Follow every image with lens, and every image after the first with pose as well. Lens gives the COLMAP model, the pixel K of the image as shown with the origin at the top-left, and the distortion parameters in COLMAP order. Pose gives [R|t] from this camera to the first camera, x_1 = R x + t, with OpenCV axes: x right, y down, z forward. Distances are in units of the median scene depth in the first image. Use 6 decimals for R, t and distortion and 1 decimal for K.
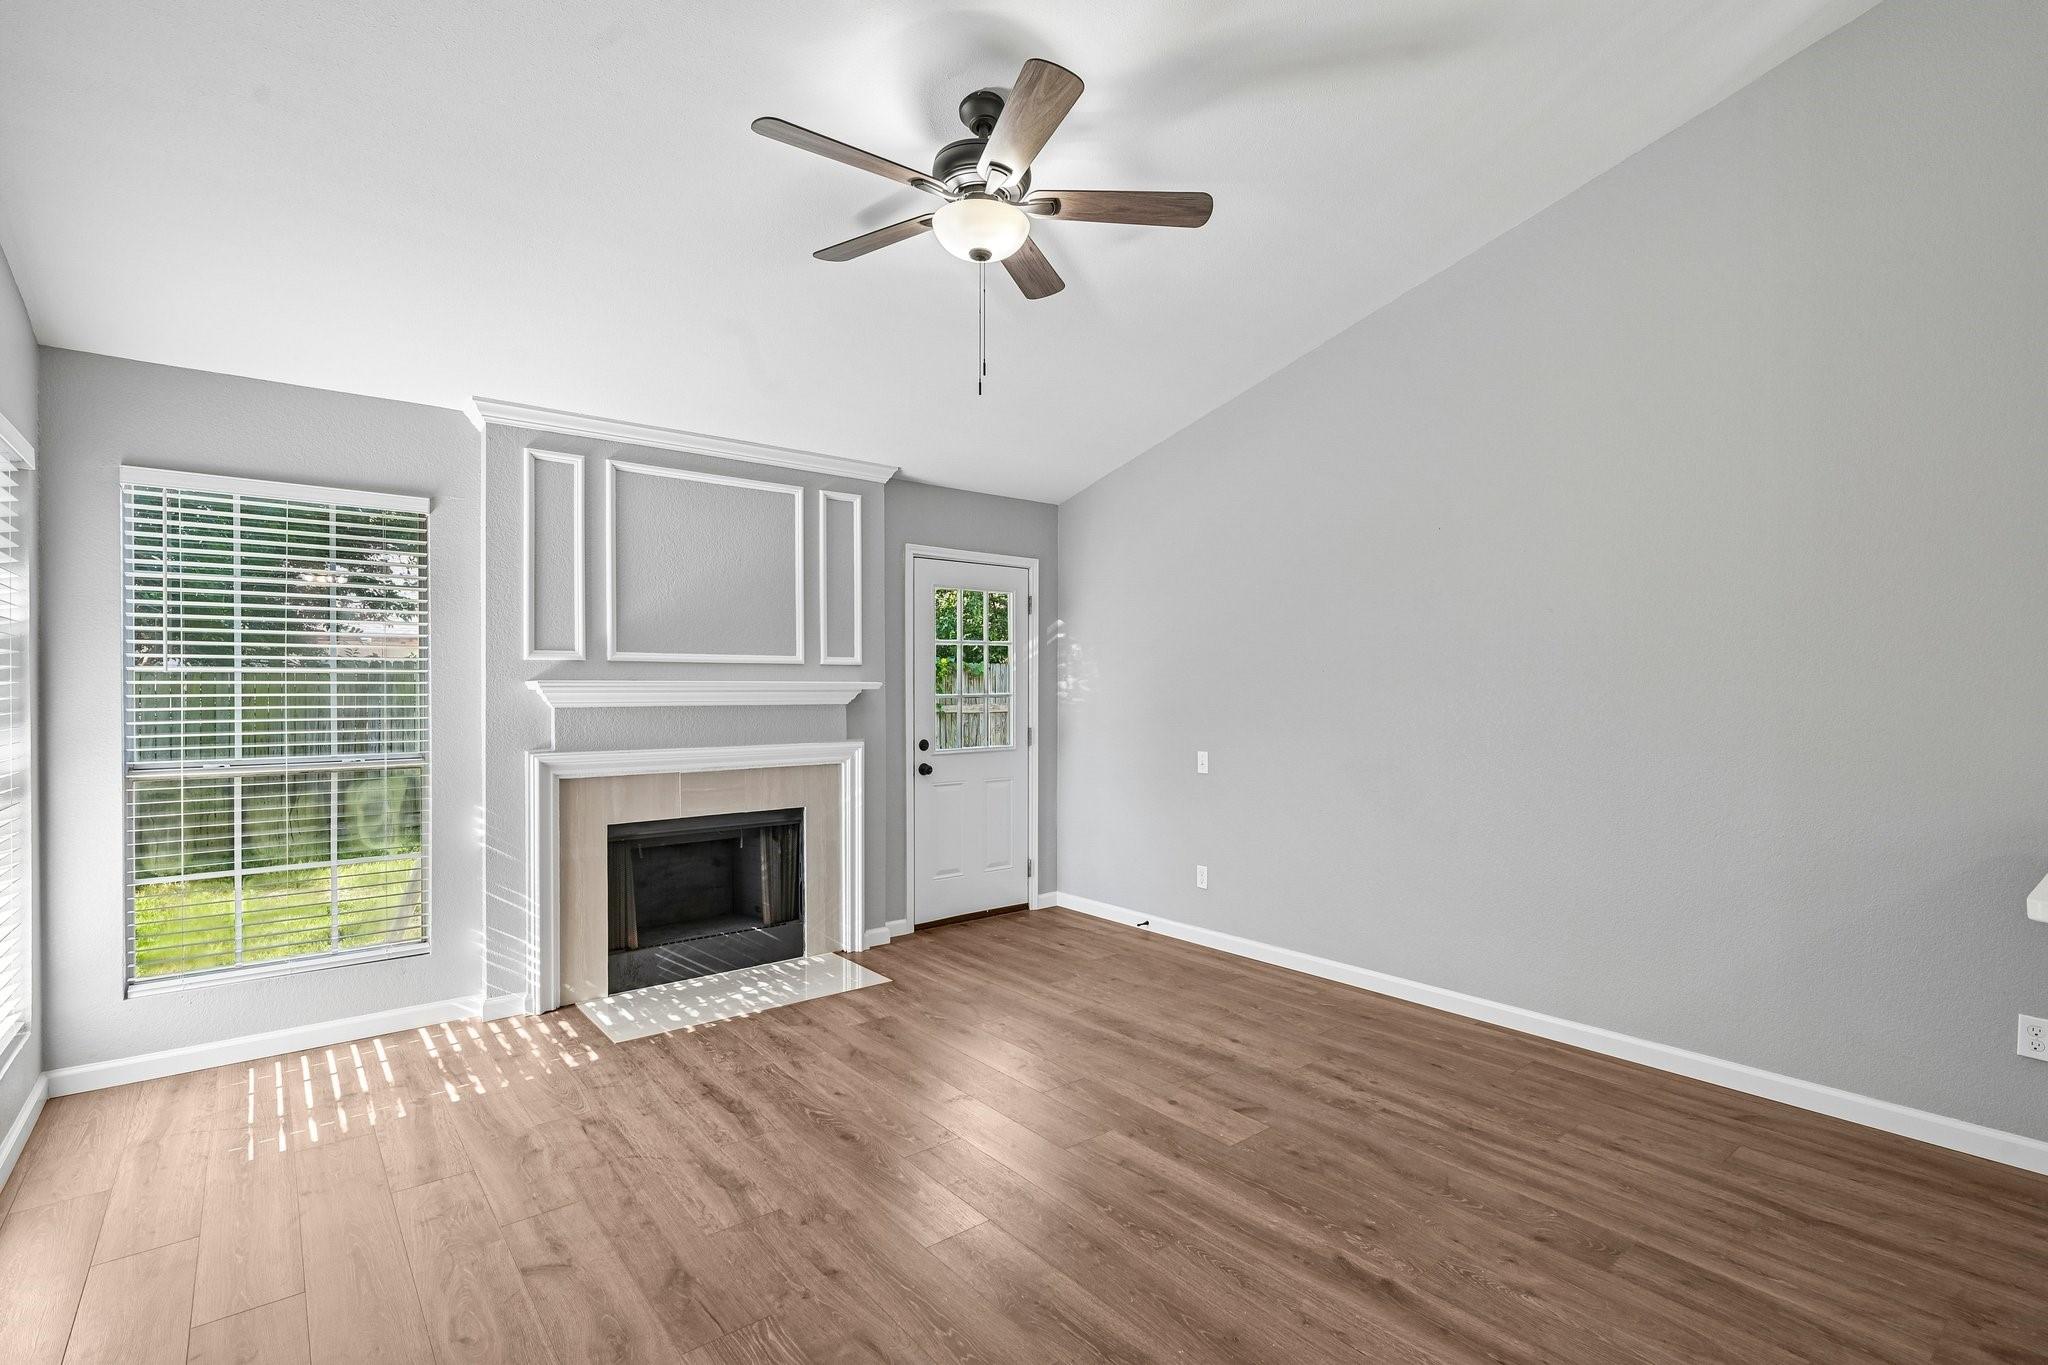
lens RADIAL K [[949.1, 0, 1024.8], [0, 949.1, 691.2], [0, 0, 1]] dist [0.001090, -0.000166]
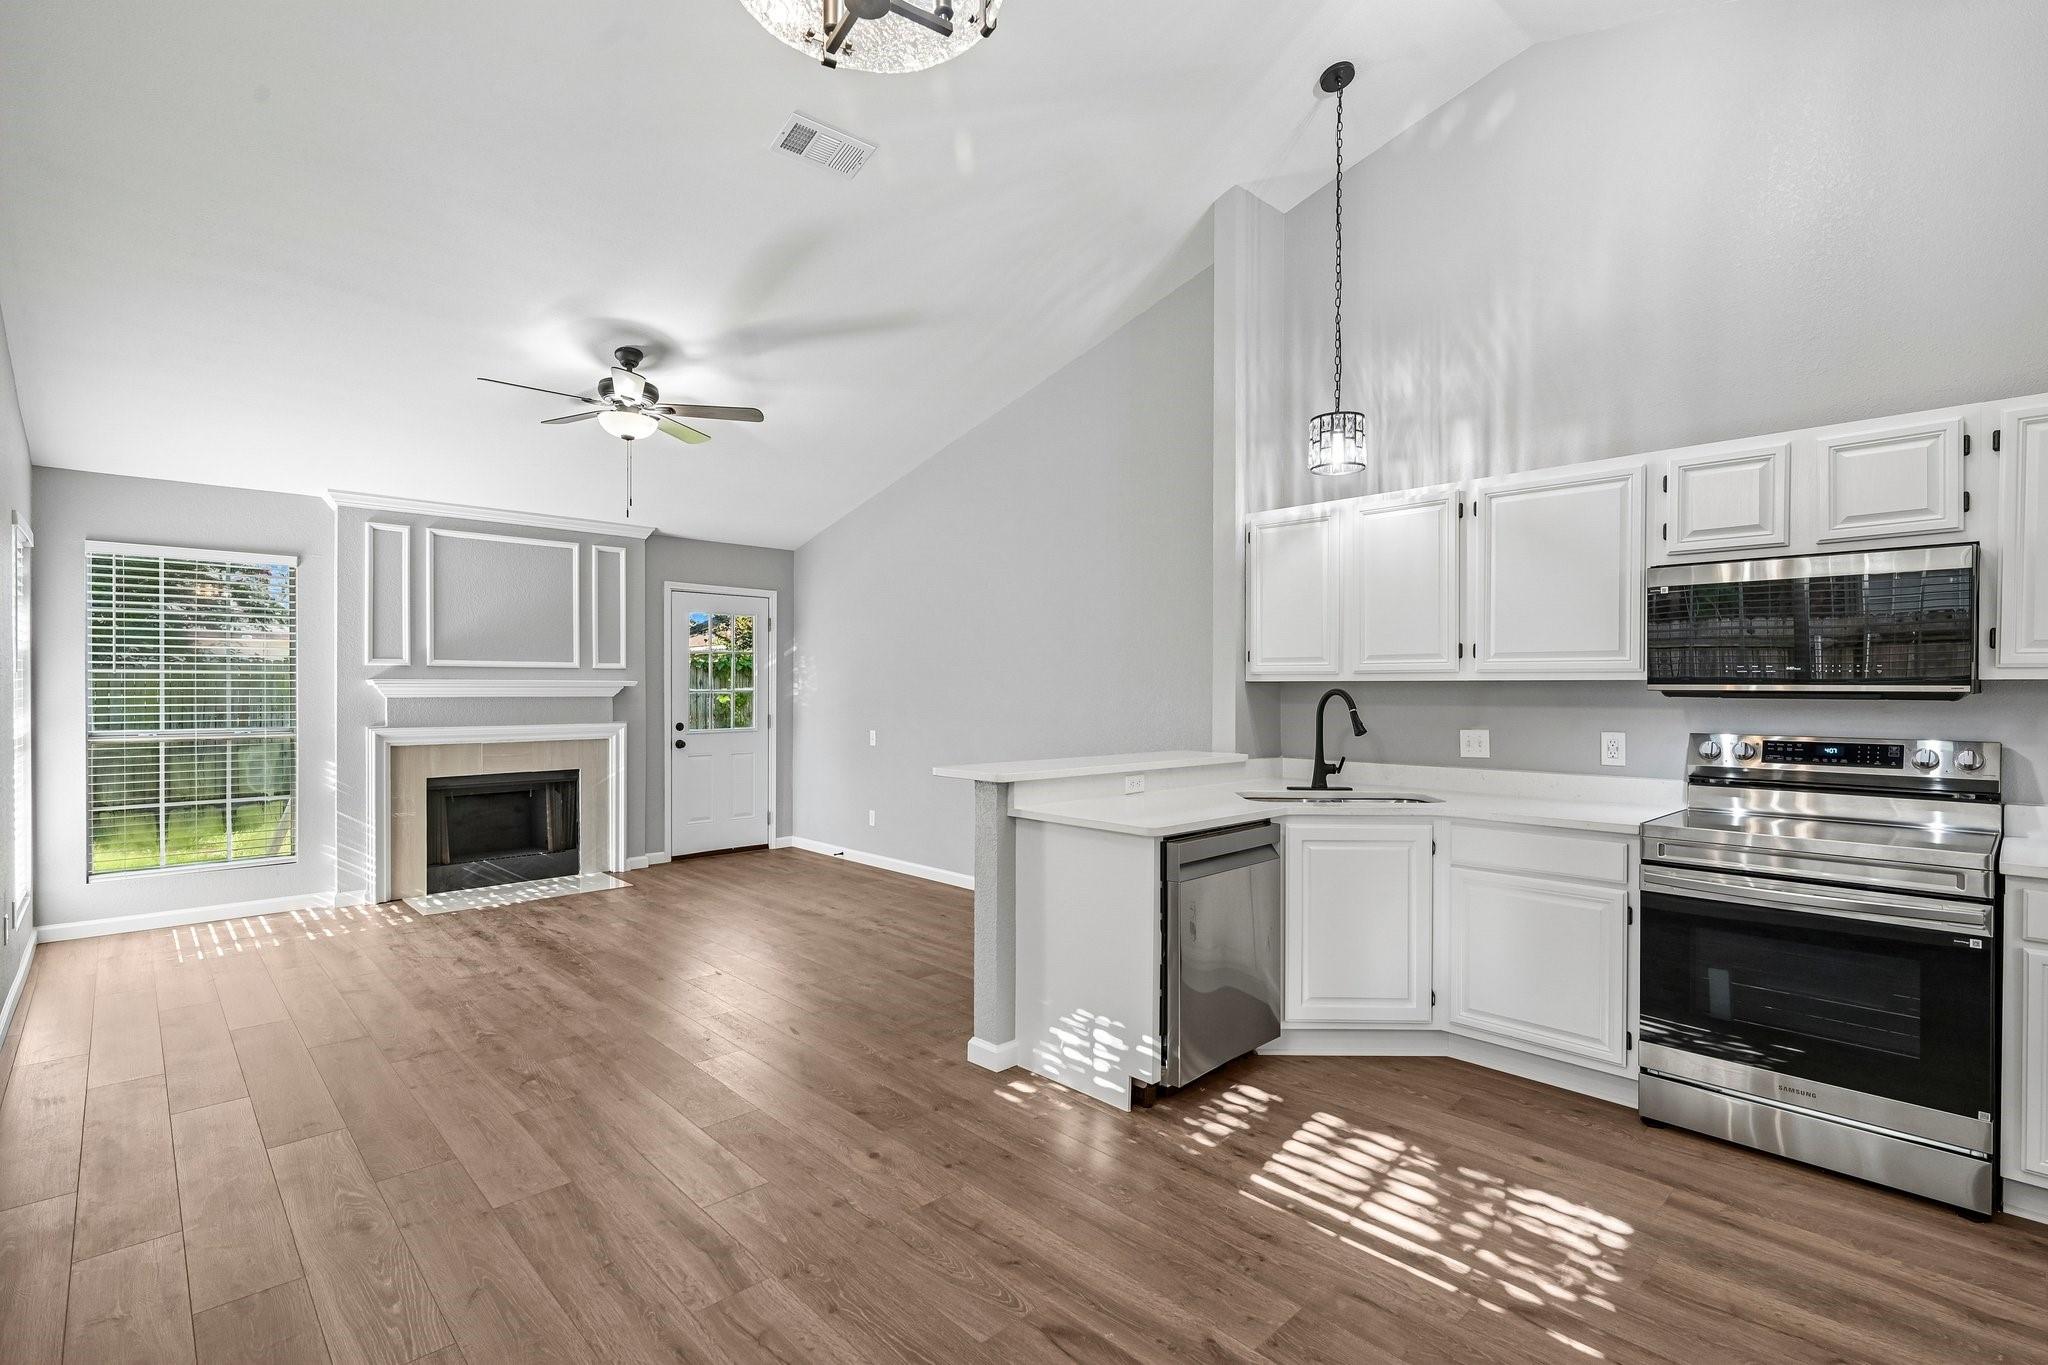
lens RADIAL K [[949.1, 0, 1027.3], [0, 949.1, 691.4], [0, 0, 1]] dist [0.001090, -0.000166]
pose [[0.996551, 0.003249, 0.082921, 0.375480], [-0.003423, 0.999992, 0.001957, 0.001254], [-0.082914, -0.002234, 0.996554, -0.556296]]
